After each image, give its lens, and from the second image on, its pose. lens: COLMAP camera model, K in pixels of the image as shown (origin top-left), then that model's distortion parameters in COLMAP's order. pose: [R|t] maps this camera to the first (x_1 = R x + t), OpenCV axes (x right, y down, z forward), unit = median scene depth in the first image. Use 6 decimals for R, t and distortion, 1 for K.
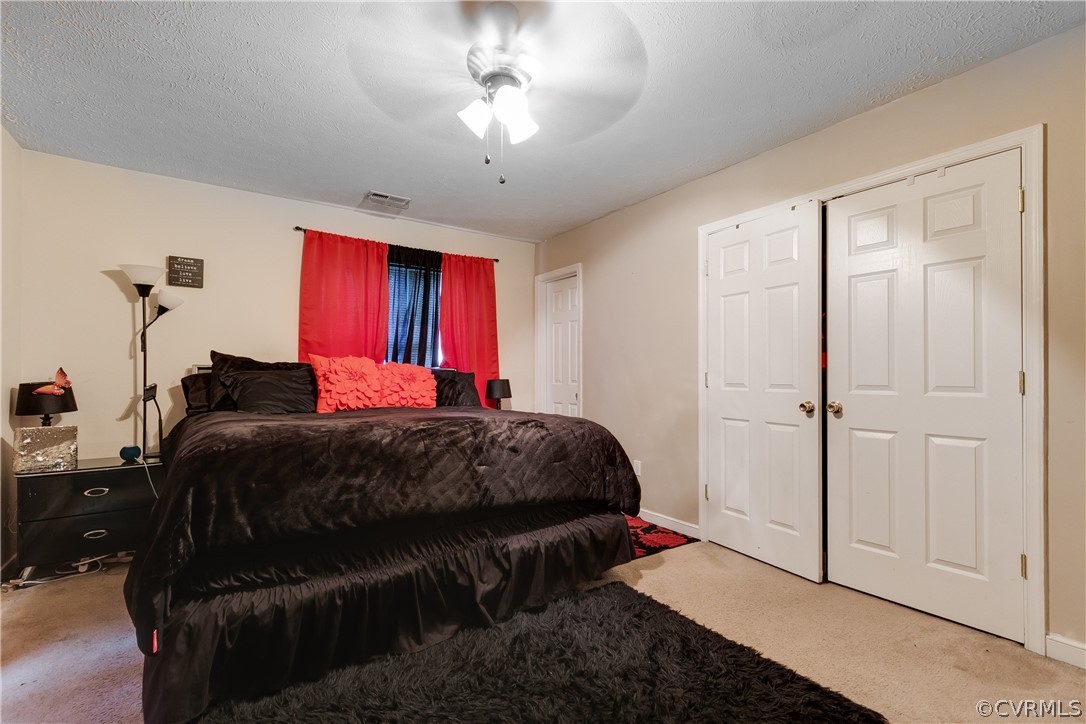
lens RADIAL K [[490.1, 0, 547.2], [0, 490.1, 370.5], [0, 0, 1]] dist [0.001139, -0.000529]
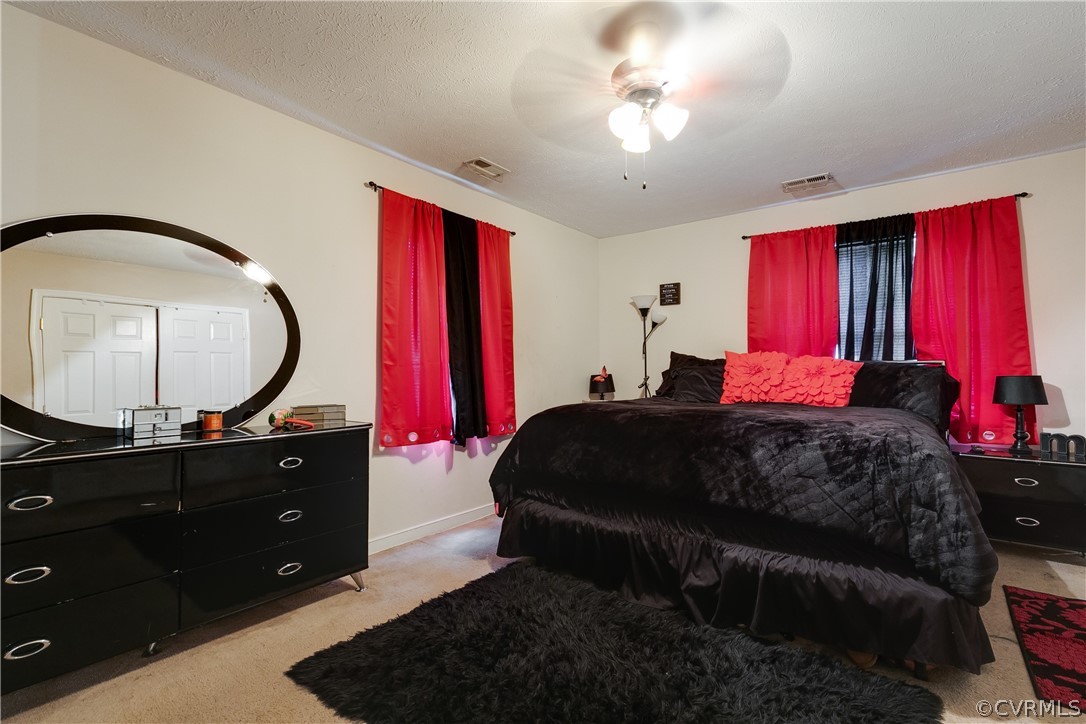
lens RADIAL K [[506.0, 0, 543.0], [0, 506.0, 362.0], [0, 0, 1]] dist [0.001238, -0.000285]
pose [[0.291198, -0.018645, -0.956481, 0.520148], [0.010339, 0.999813, -0.016342, 0.006190], [0.956607, -0.005131, 0.291336, 0.268652]]
